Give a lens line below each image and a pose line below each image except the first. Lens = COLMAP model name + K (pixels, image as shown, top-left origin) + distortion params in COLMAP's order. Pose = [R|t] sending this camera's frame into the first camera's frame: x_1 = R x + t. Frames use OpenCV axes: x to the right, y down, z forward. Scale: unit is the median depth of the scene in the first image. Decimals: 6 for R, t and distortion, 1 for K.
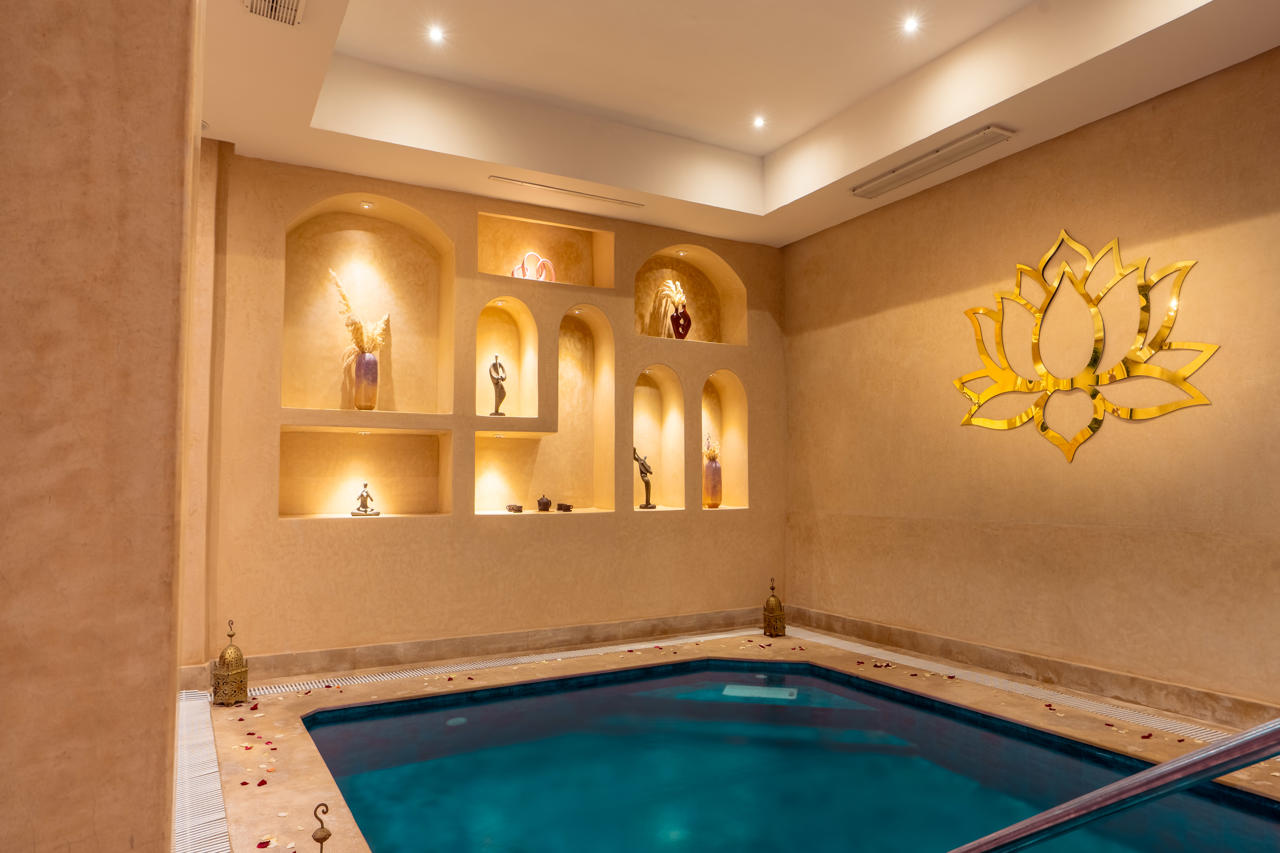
lens RADIAL K [[778.7, 0, 642.0], [0, 778.7, 430.7], [0, 0, 1]] dist [-0.009005, -0.000632]
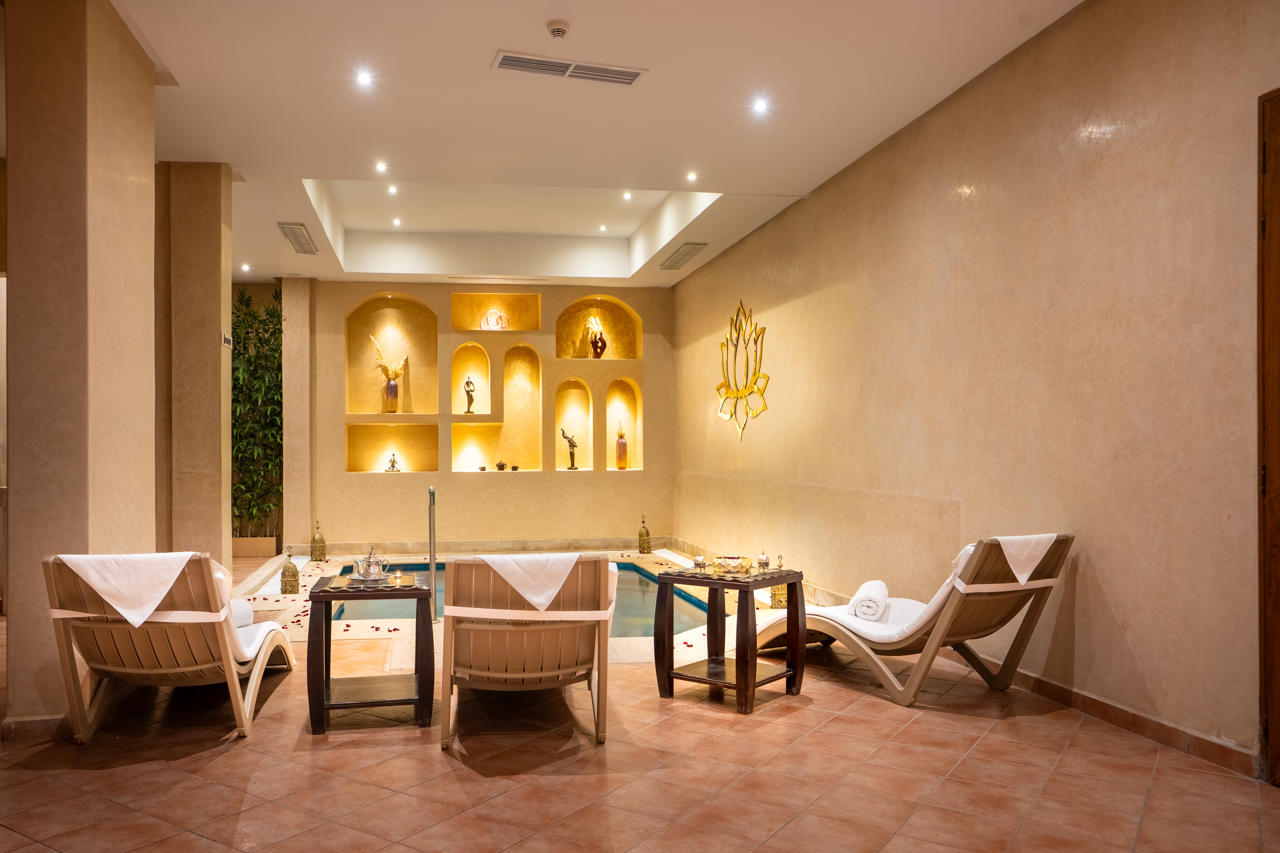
lens RADIAL K [[1044.0, 0, 638.2], [0, 1044.0, 429.5], [0, 0, 1]] dist [0.008304, 0.000944]
pose [[0.941065, -0.007895, -0.338135, 0.896153], [0.024058, 0.998758, 0.043635, -0.071820], [0.337370, -0.049198, 0.940086, -0.967042]]
